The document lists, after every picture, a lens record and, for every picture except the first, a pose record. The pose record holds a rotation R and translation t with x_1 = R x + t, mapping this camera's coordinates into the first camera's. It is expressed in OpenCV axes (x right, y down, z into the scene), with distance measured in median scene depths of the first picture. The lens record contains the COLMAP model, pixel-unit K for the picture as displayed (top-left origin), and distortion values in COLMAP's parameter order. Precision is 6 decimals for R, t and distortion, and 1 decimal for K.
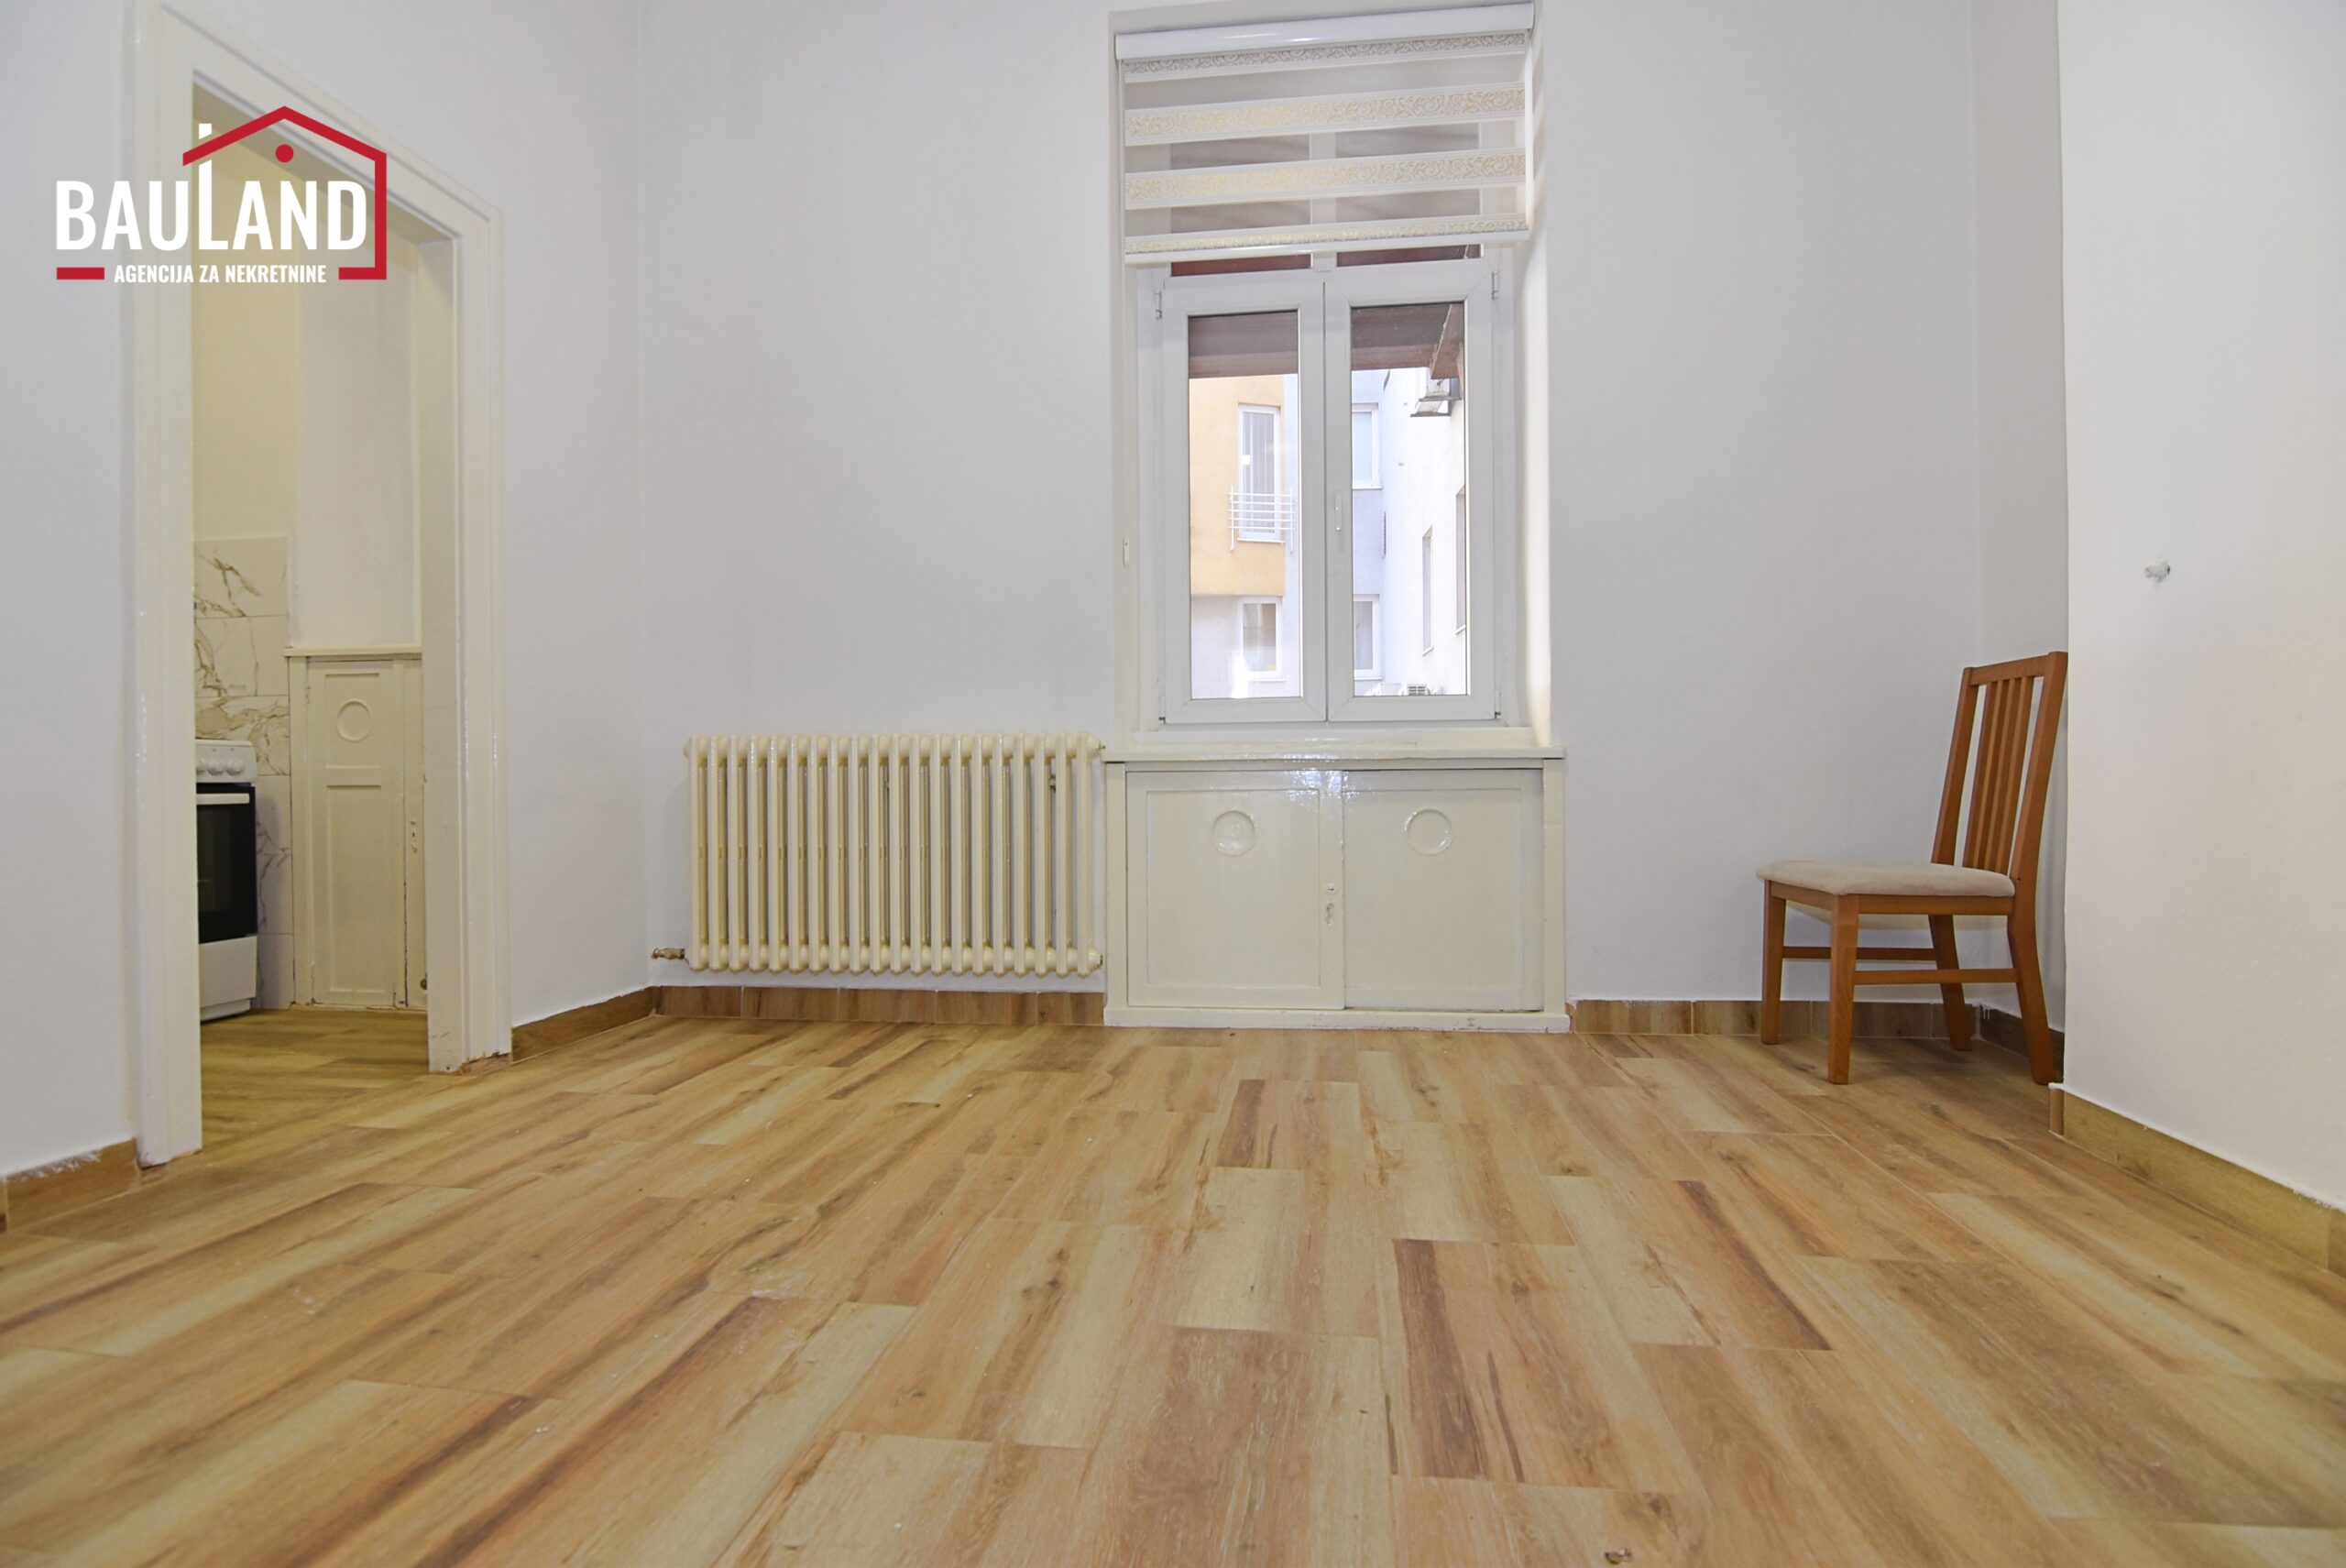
lens RADIAL K [[1133.4, 0, 1213.3], [0, 1133.4, 790.4], [0, 0, 1]] dist [-0.005233, -0.005851]
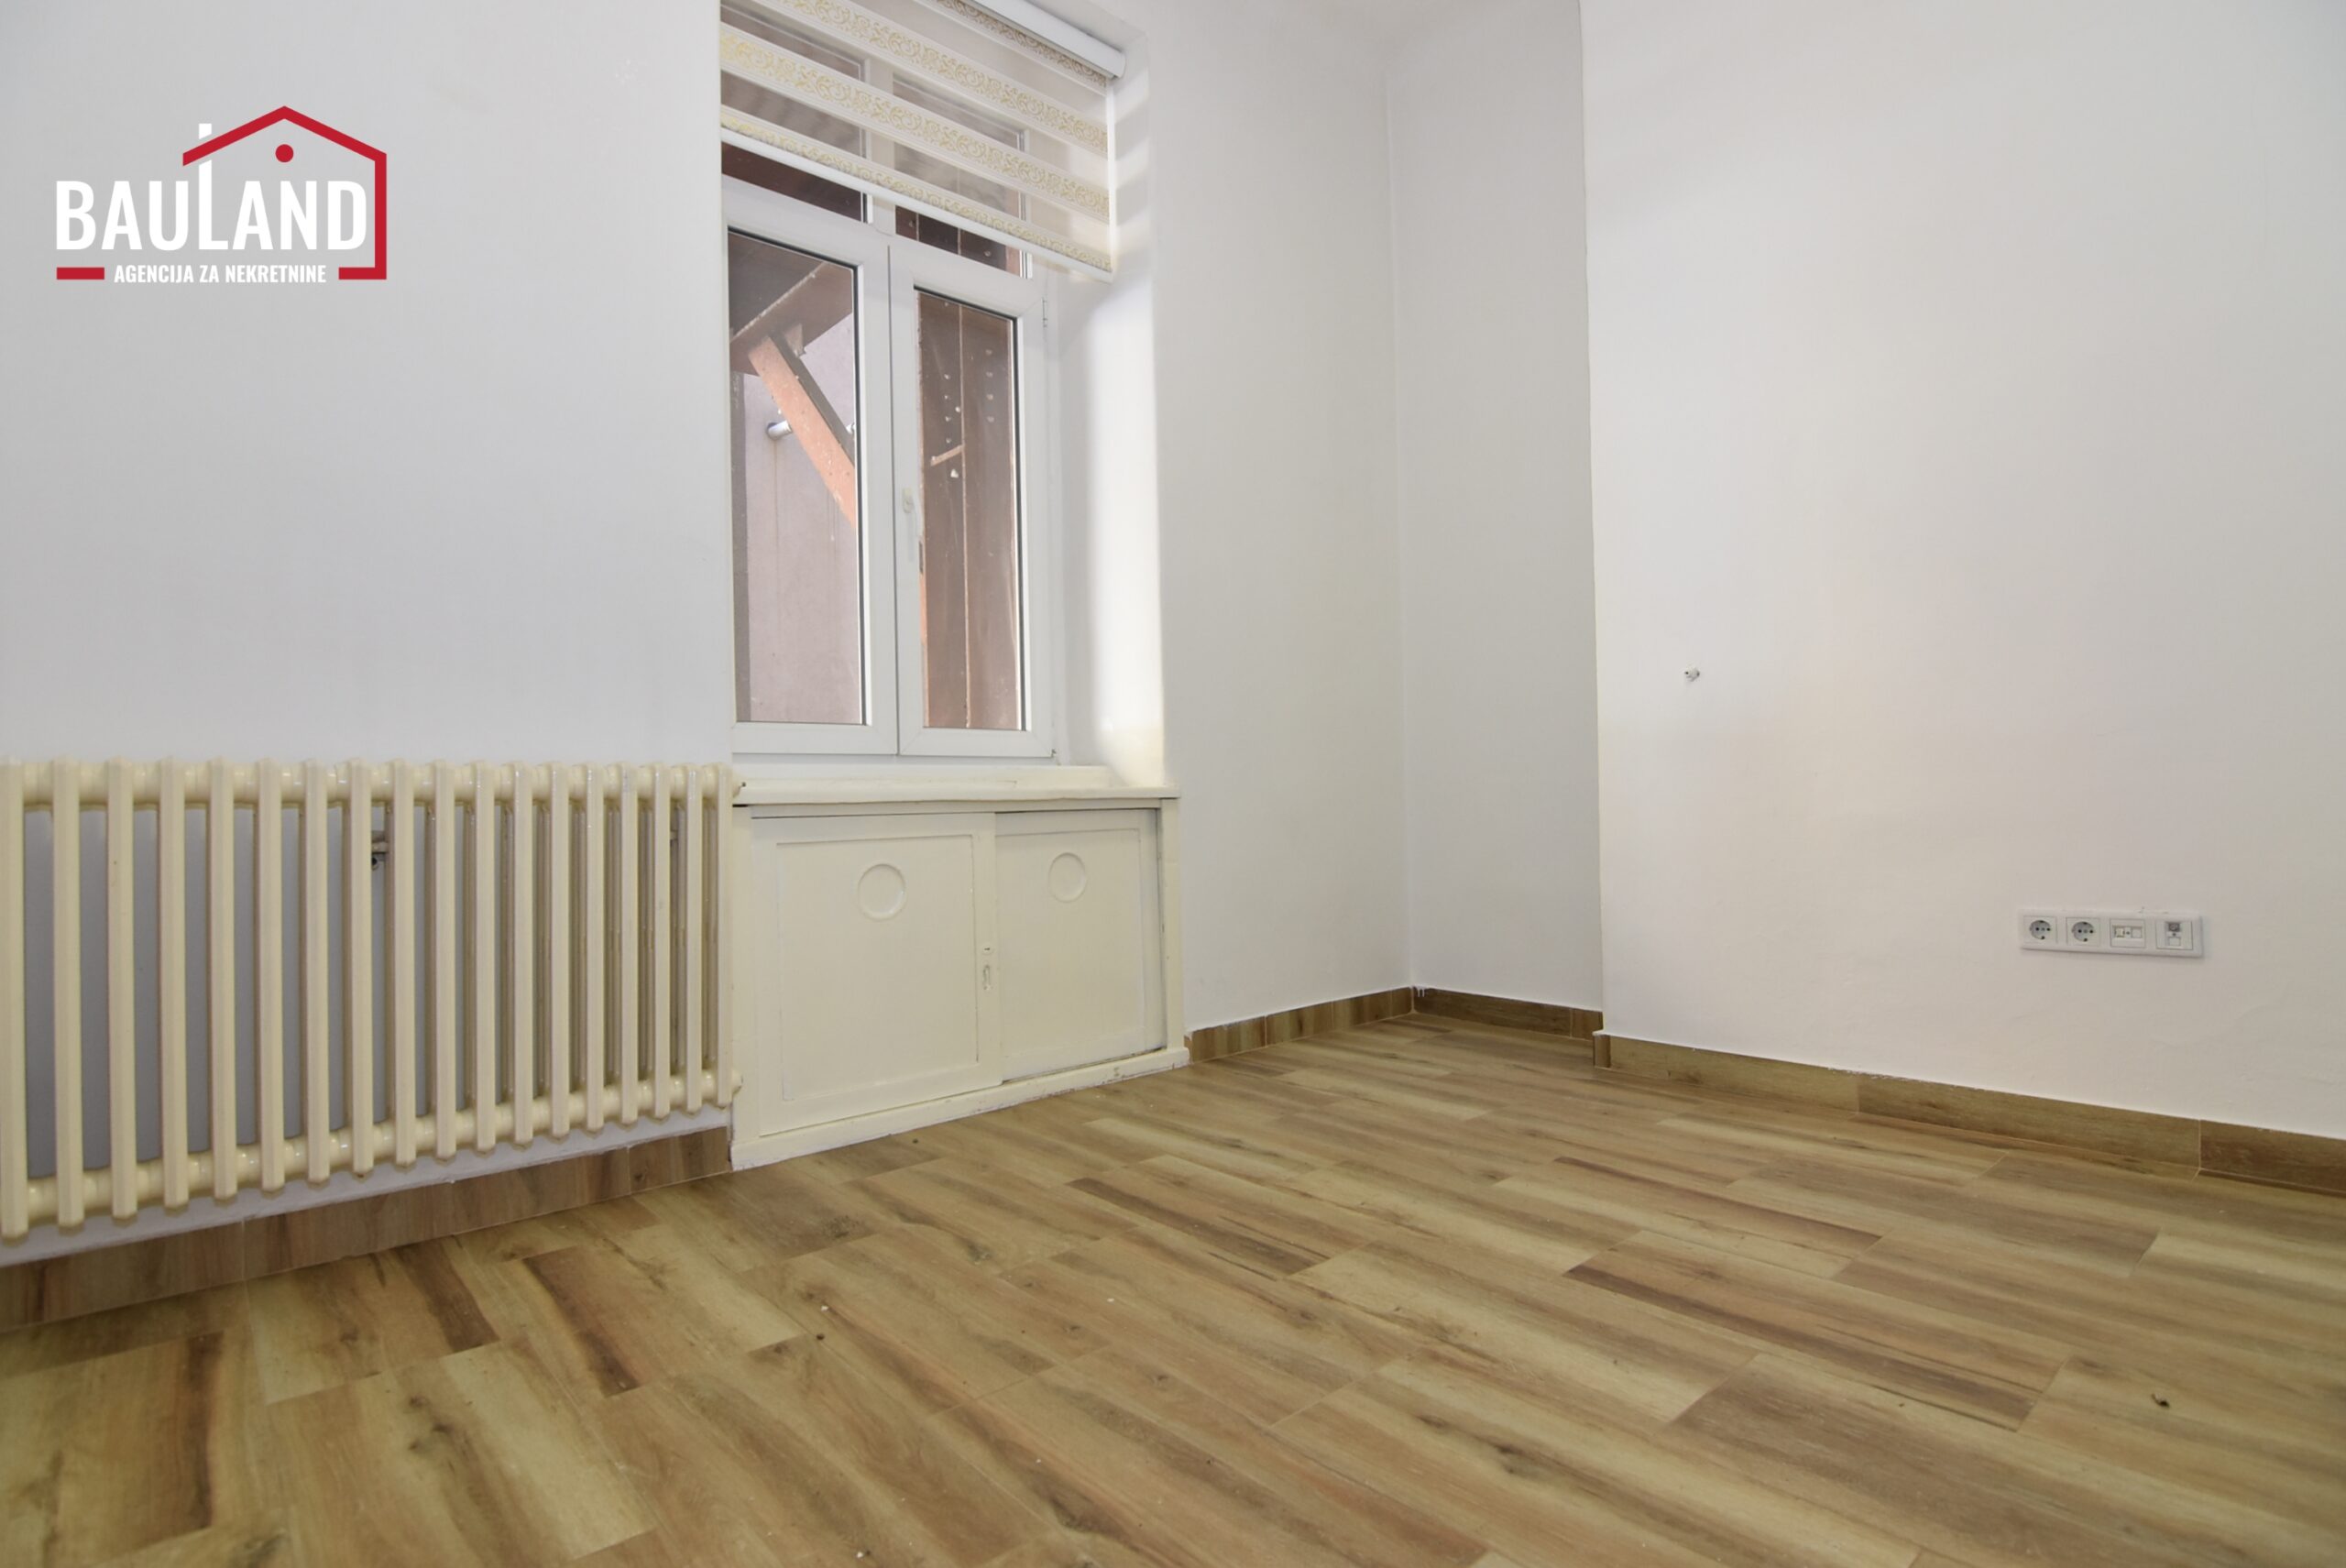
lens RADIAL K [[1133.4, 0, 1193.4], [0, 1133.4, 794.3], [0, 0, 1]] dist [-0.005233, -0.005851]
pose [[0.666840, -0.000912, 0.745200, -0.634943], [0.019667, 0.999672, -0.016376, -0.020678], [-0.744941, 0.025576, 0.666640, 0.431355]]
